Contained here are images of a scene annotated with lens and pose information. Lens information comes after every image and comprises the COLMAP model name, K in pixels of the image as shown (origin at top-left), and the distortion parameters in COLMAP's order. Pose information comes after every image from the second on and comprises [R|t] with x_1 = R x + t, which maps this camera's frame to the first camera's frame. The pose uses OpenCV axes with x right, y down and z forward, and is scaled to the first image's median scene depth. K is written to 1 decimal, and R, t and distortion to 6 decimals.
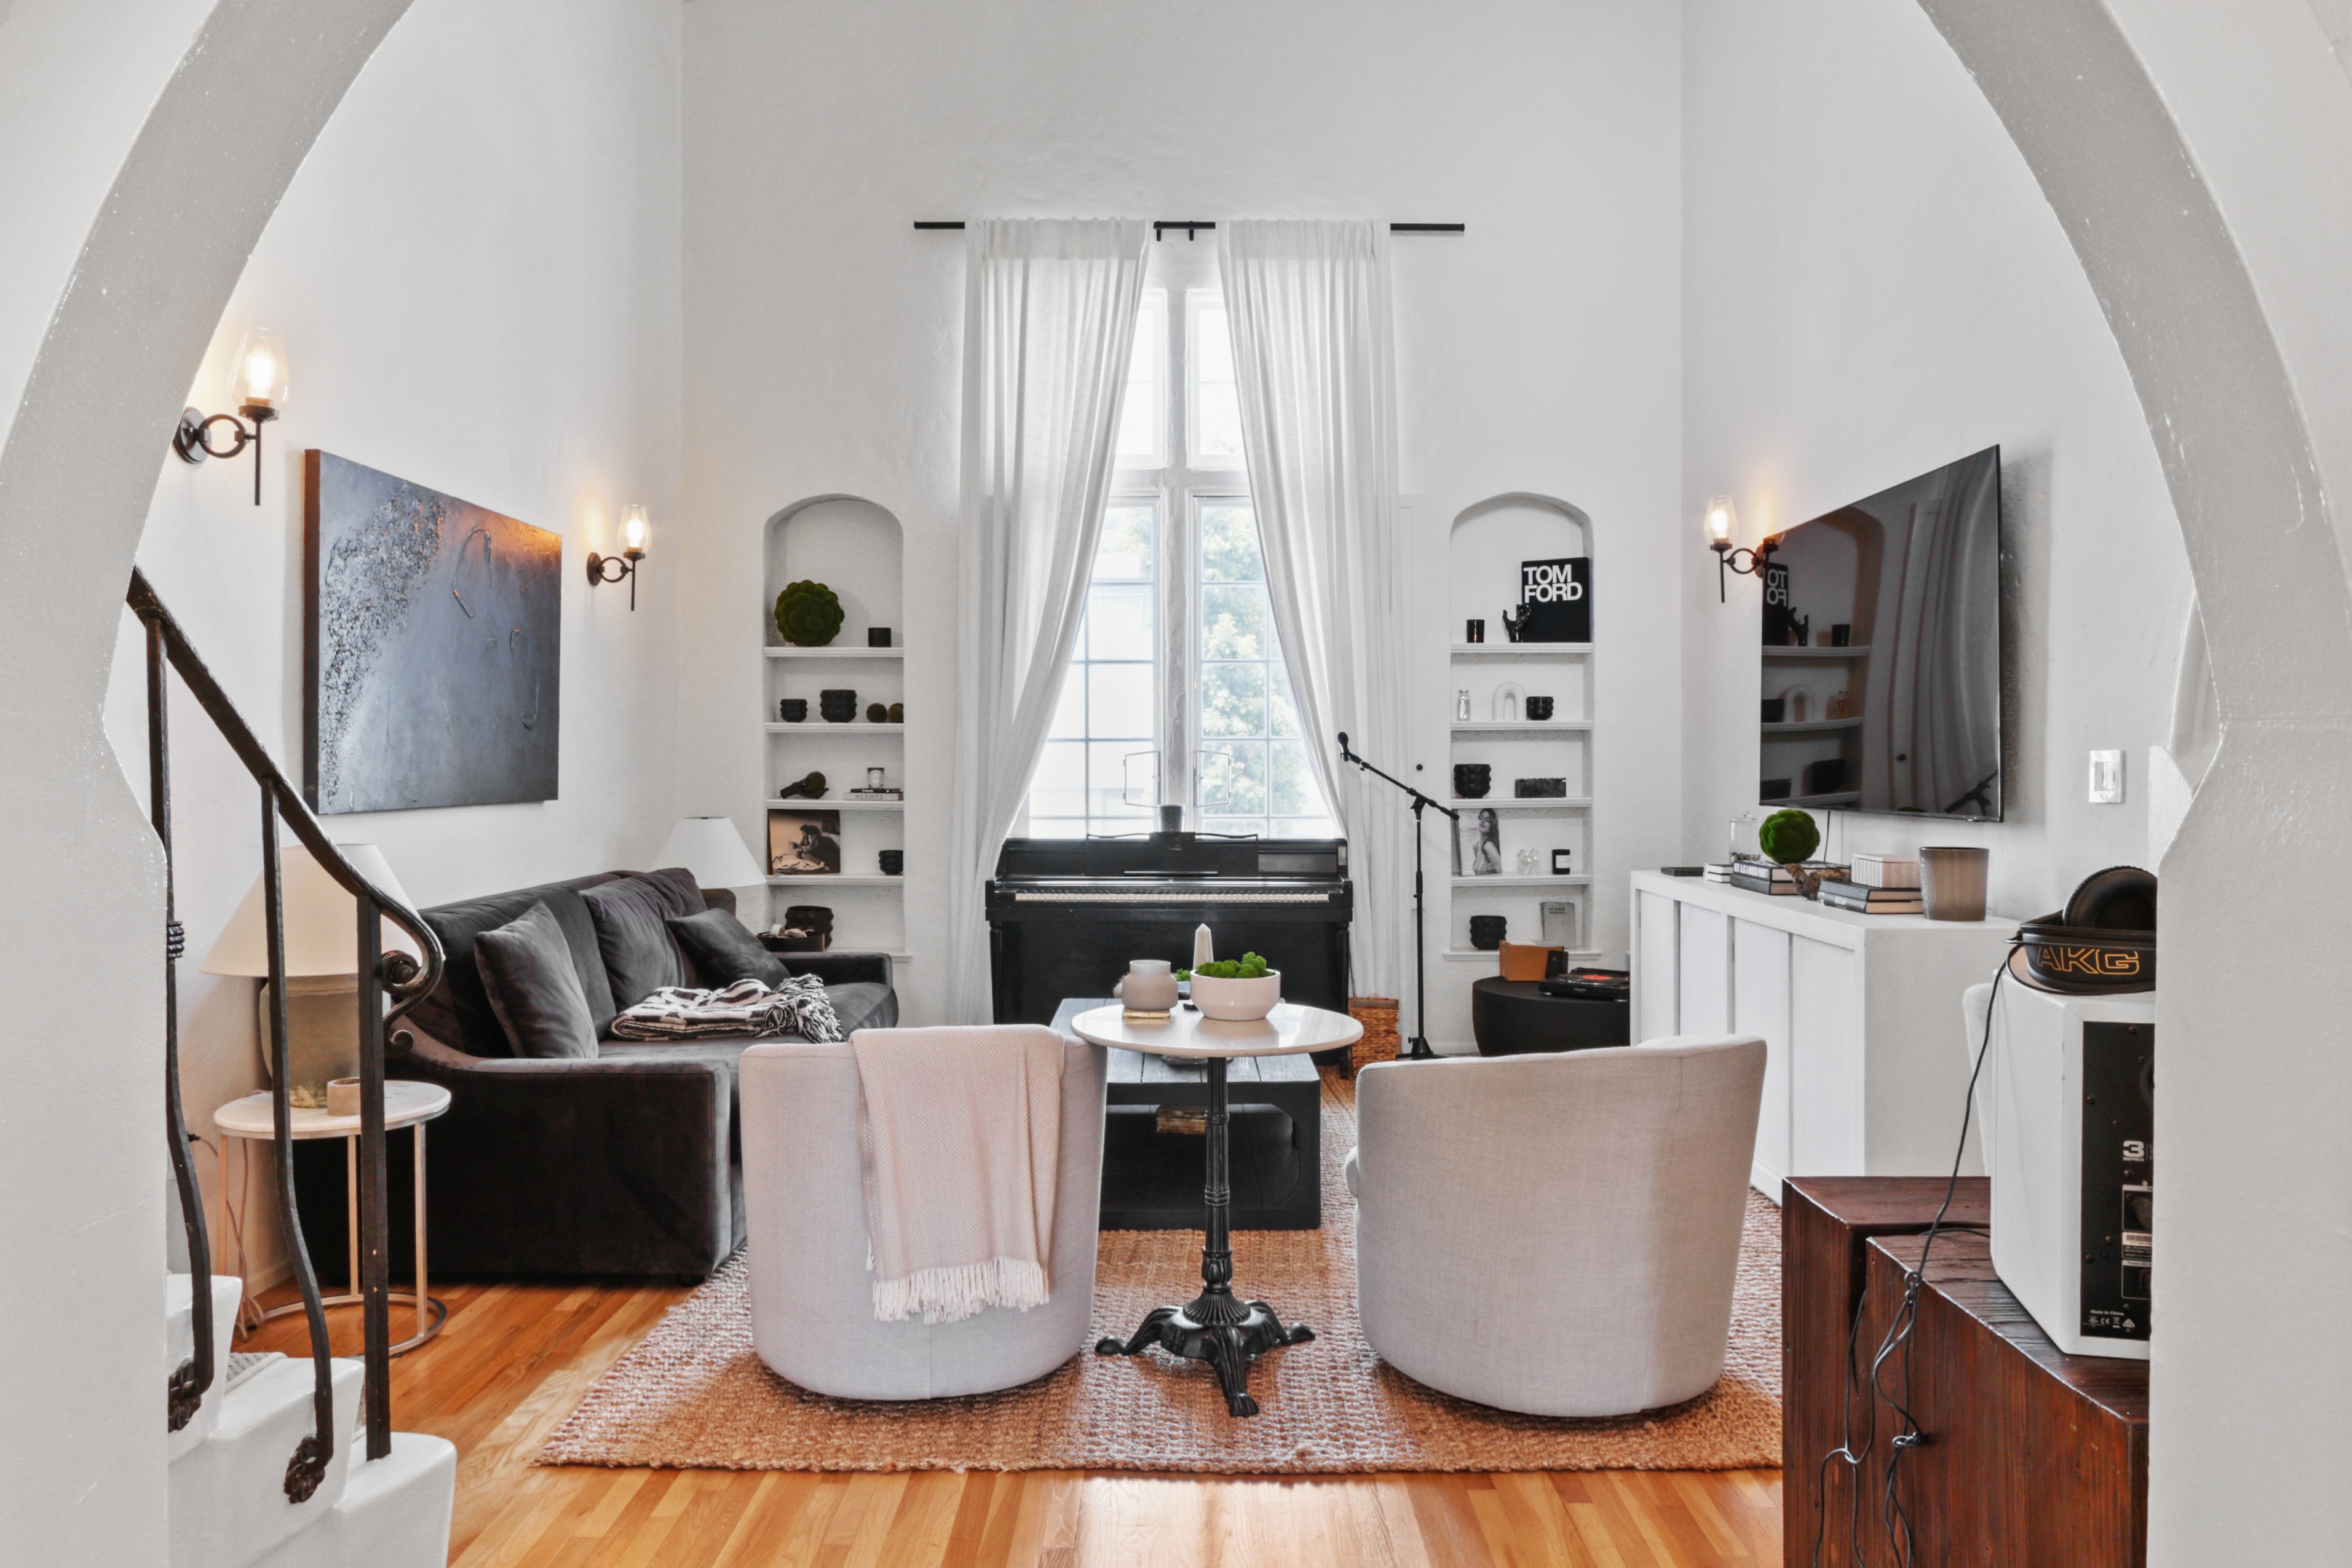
lens RADIAL K [[1576.7, 0, 1172.9], [0, 1576.7, 747.0], [0, 0, 1]] dist [-0.004952, 0.000259]
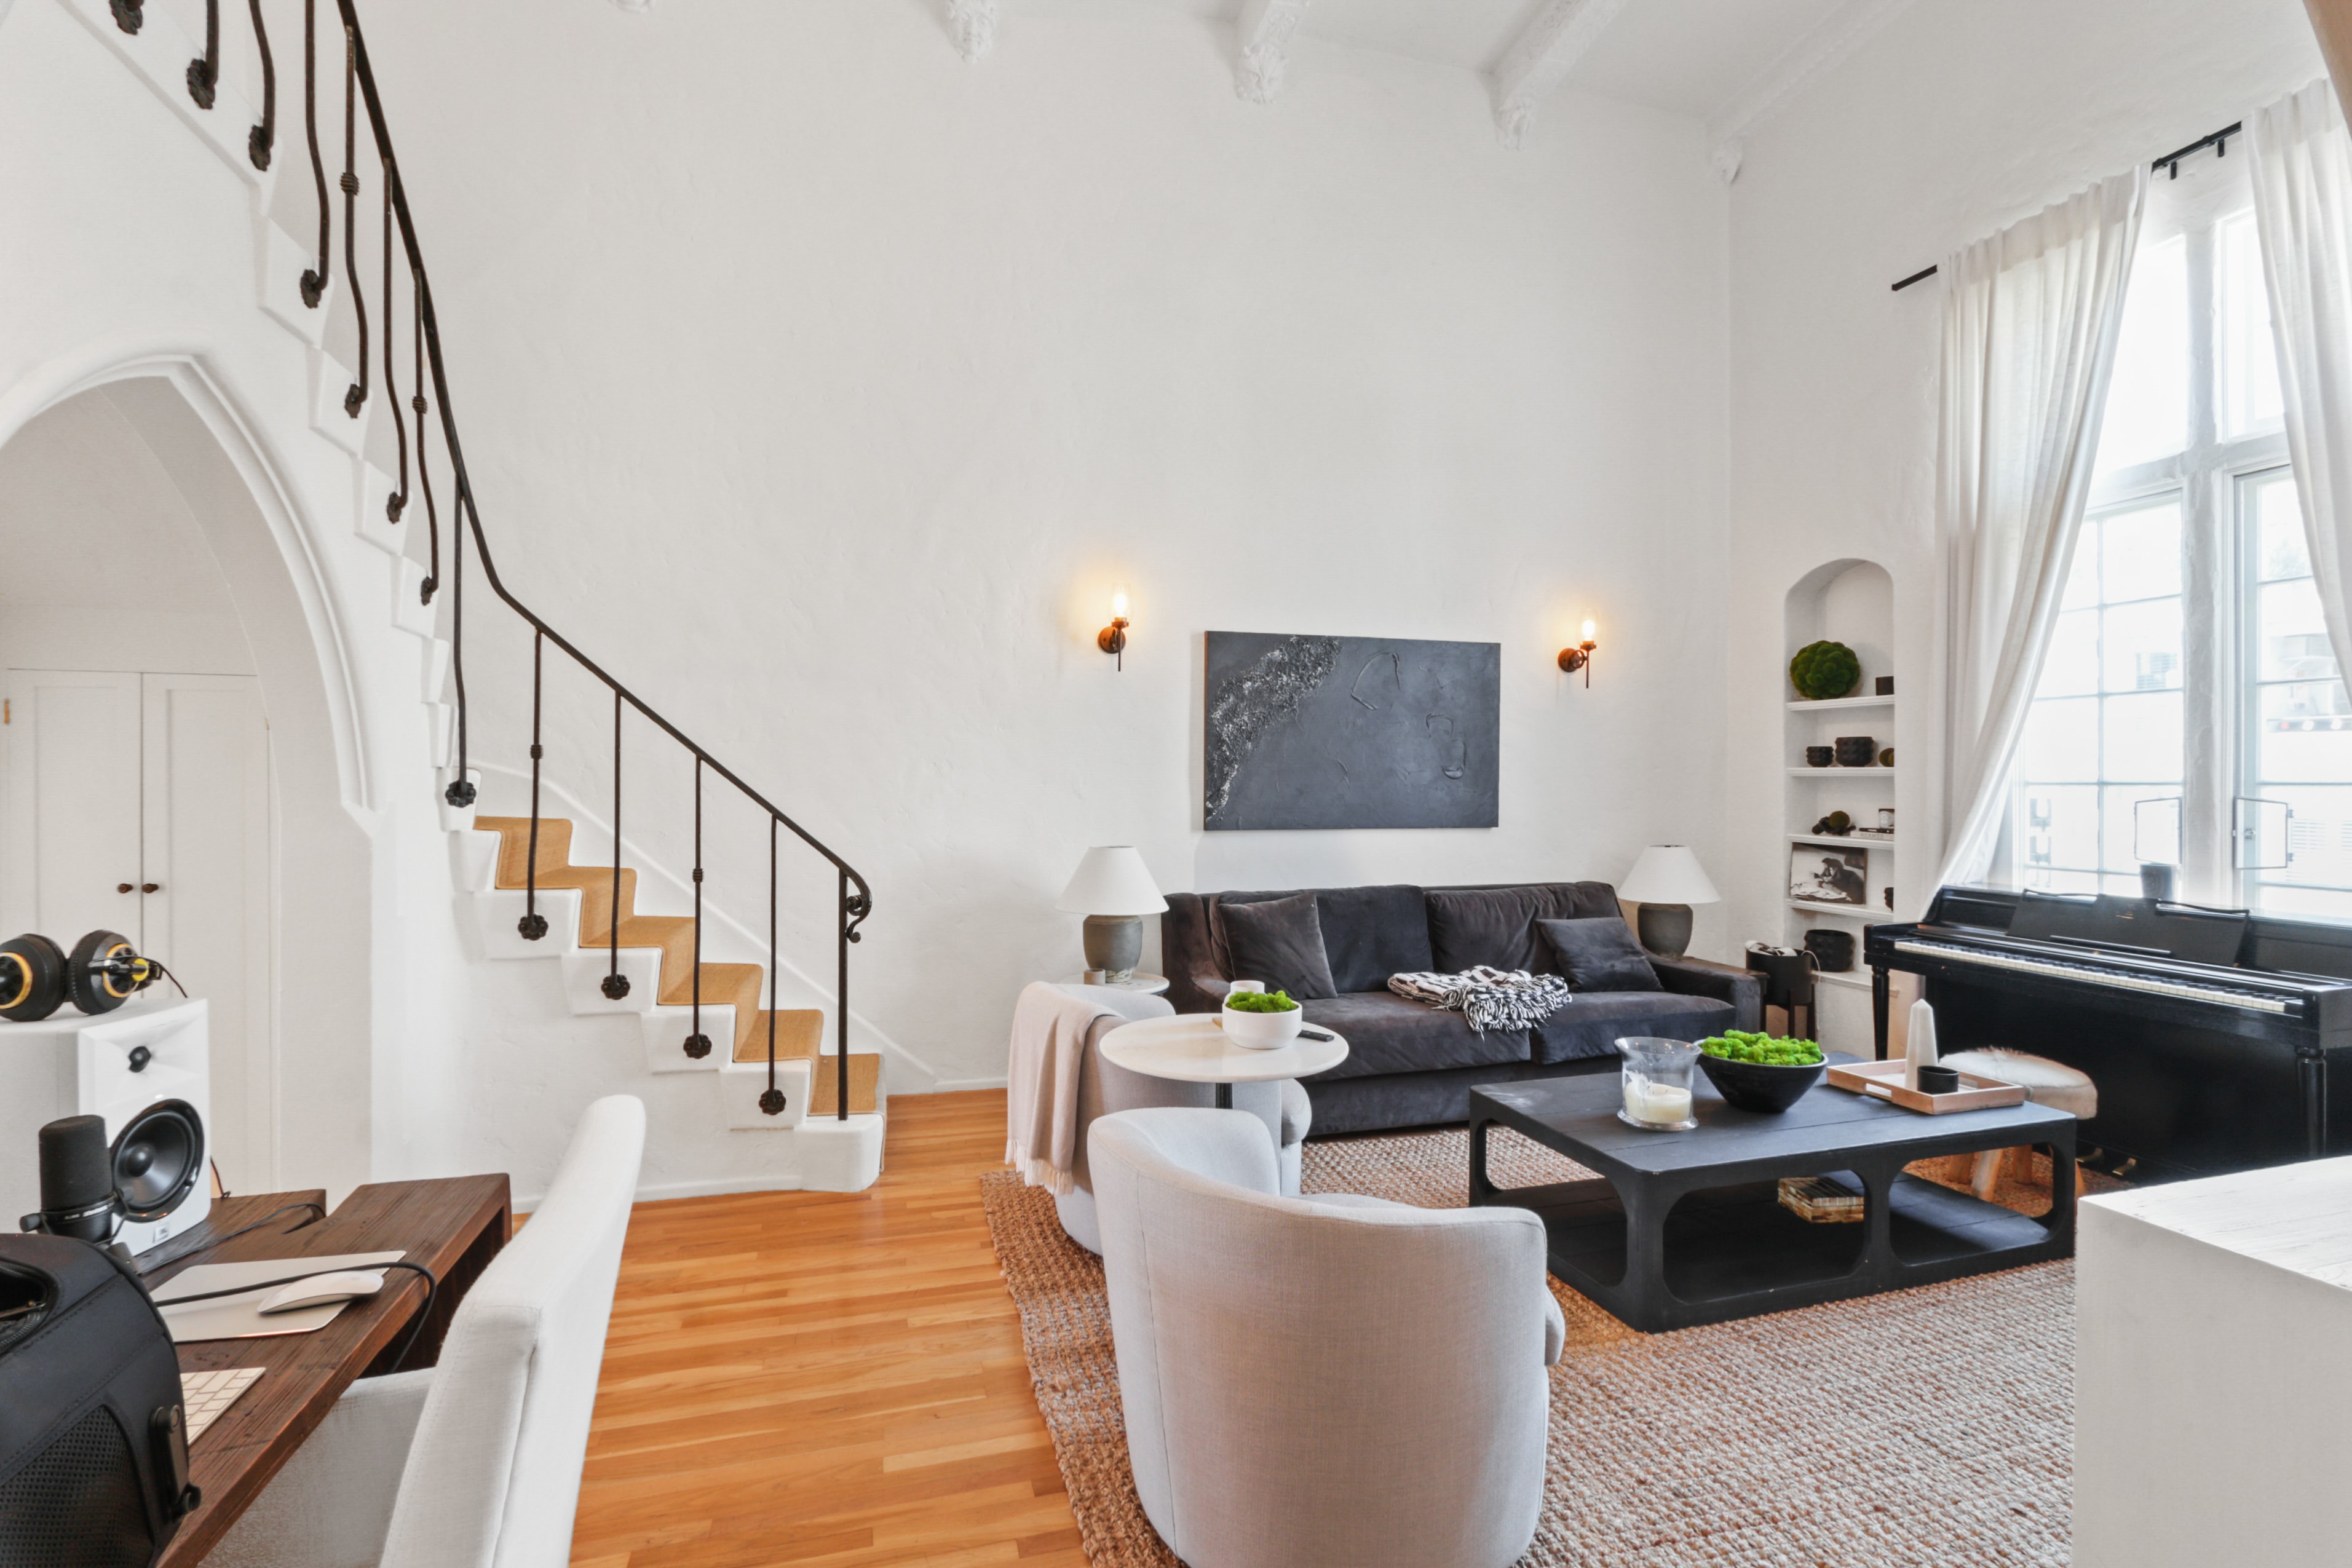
lens RADIAL K [[1092.1, 0, 1174.0], [0, 1092.1, 788.9], [0, 0, 1]] dist [-0.014325, 0.000652]
pose [[0.297482, 0.010151, -0.954673, 0.371546], [0.005859, 0.999905, 0.012458, -0.012394], [0.954709, -0.009299, 0.297395, 0.329899]]
